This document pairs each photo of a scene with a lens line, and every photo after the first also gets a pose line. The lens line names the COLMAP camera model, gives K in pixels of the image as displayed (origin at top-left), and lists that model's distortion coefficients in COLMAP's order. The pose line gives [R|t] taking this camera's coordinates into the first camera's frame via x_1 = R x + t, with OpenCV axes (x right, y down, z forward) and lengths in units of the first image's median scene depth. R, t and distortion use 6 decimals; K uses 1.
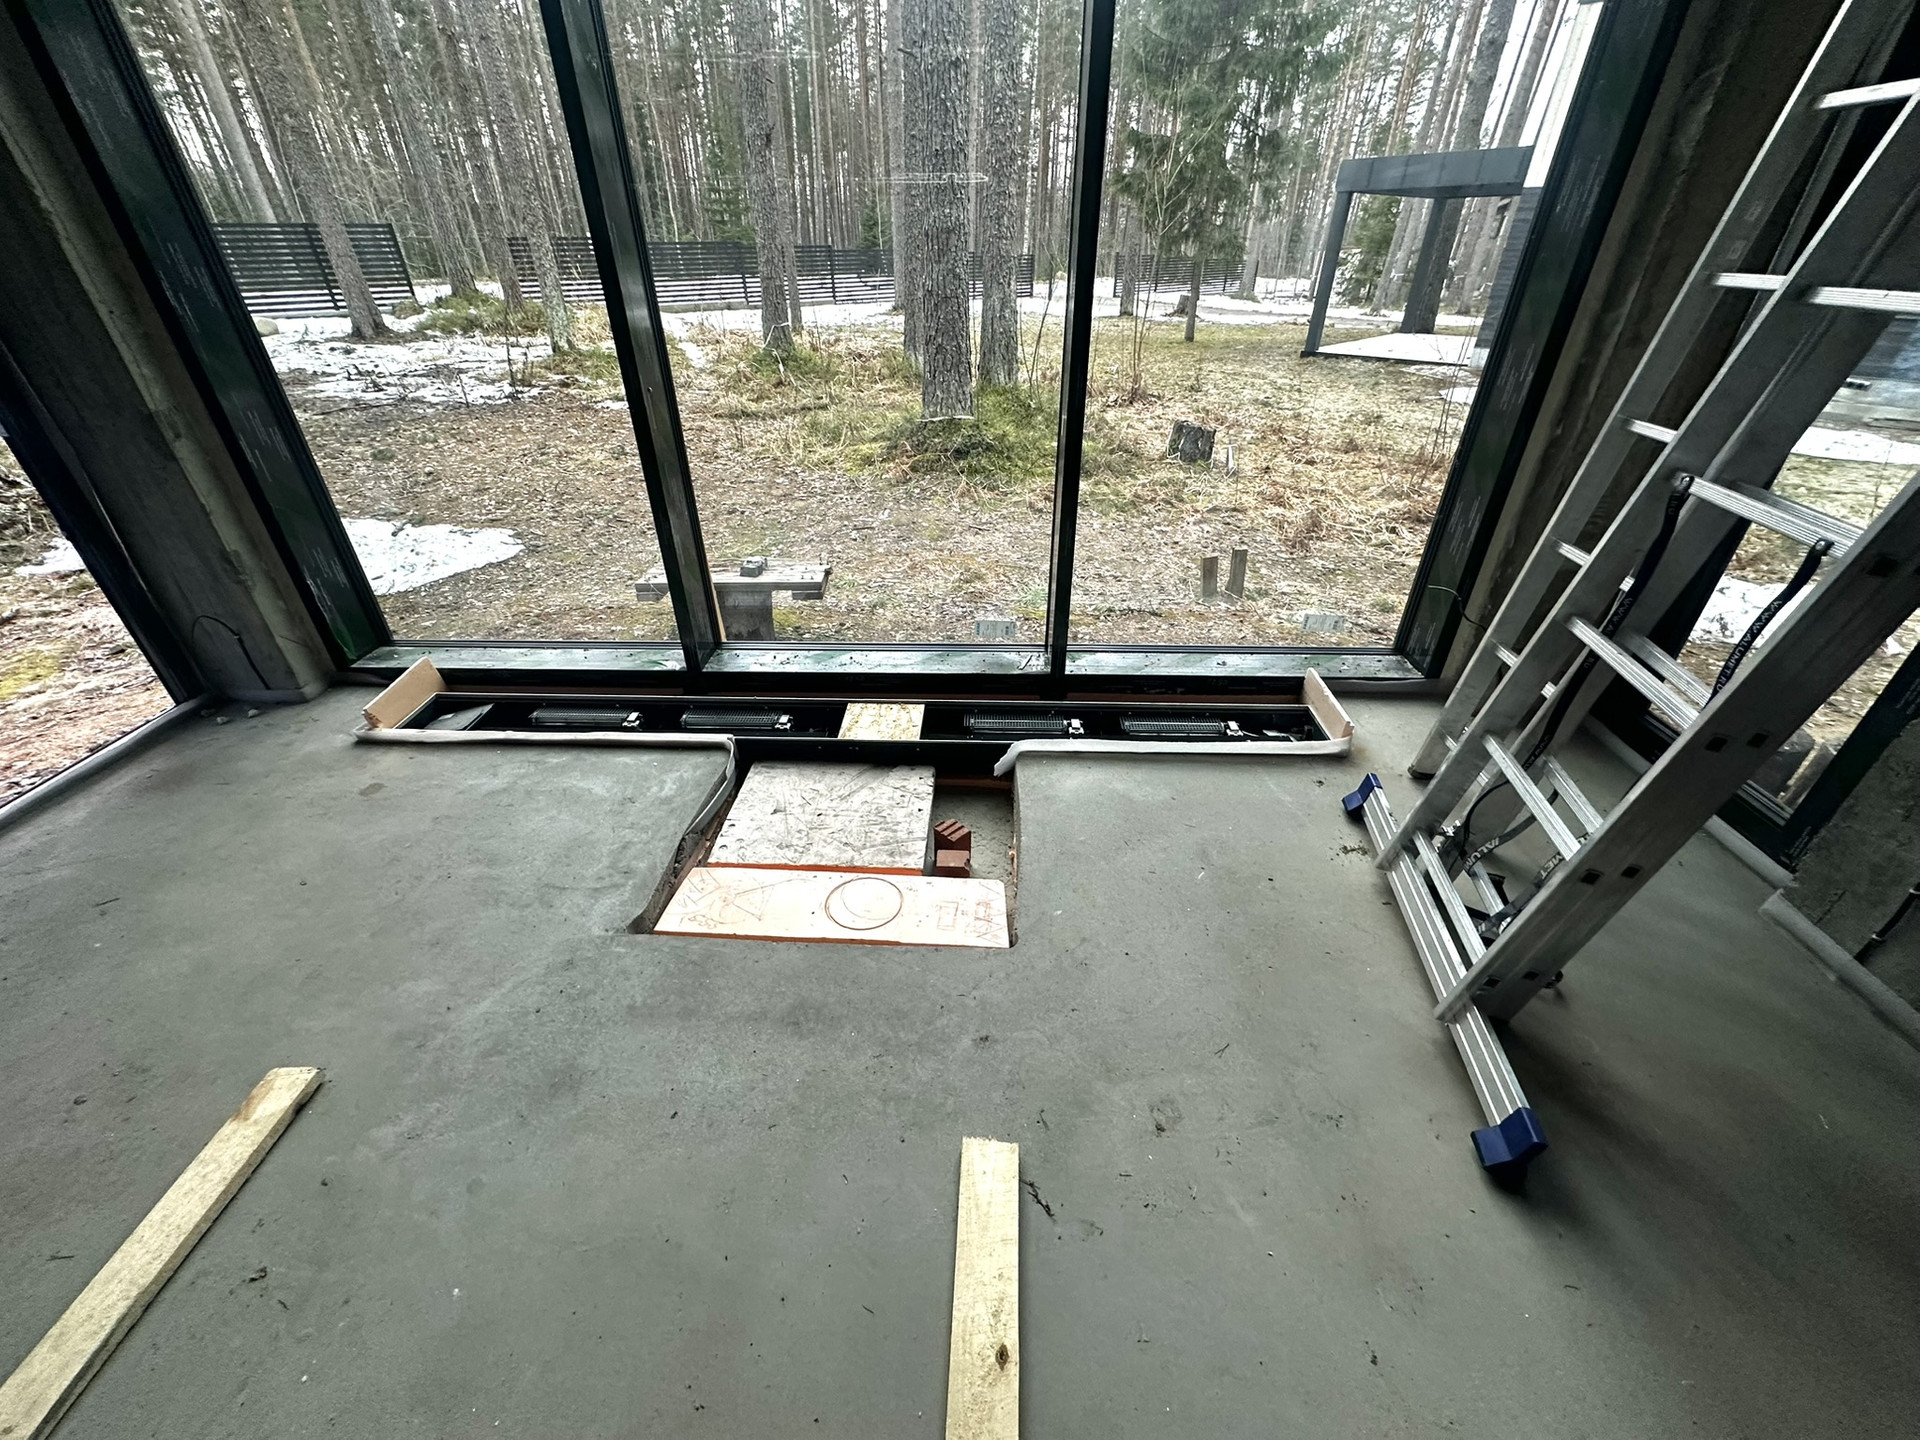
lens RADIAL K [[763.6, 0, 962.7], [0, 763.6, 720.4], [0, 0, 1]] dist [-0.002408, -0.000065]
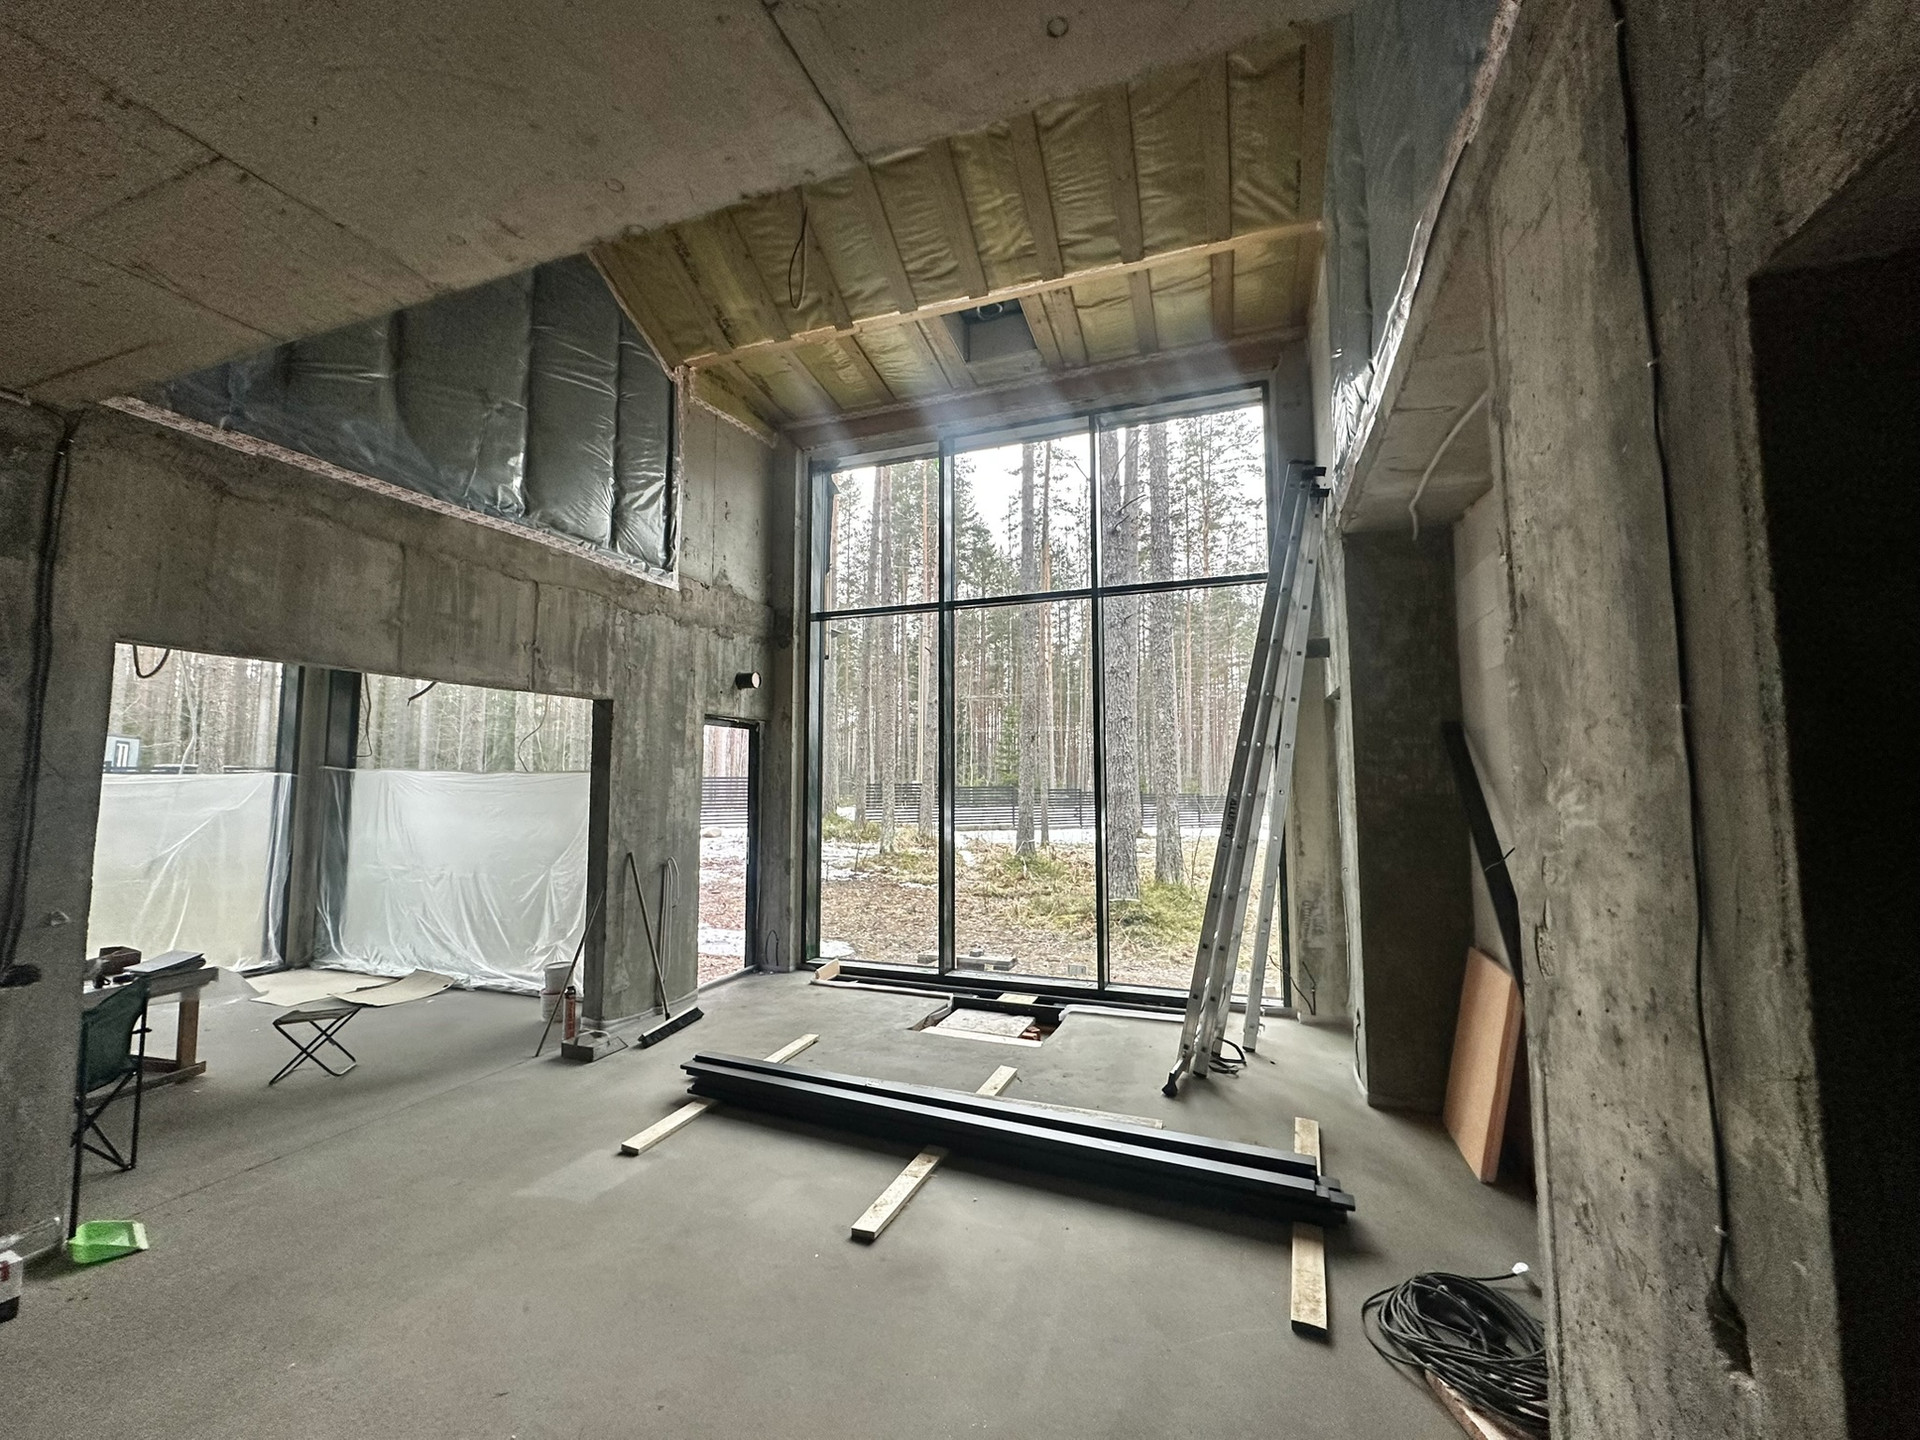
lens RADIAL K [[763.6, 0, 961.5], [0, 763.6, 714.4], [0, 0, 1]] dist [-0.002408, -0.000065]
pose [[0.948908, -0.021984, -0.314786, 0.155835], [-0.171902, 0.800538, -0.574099, 0.217688], [0.264620, 0.598879, 0.755857, -0.416127]]
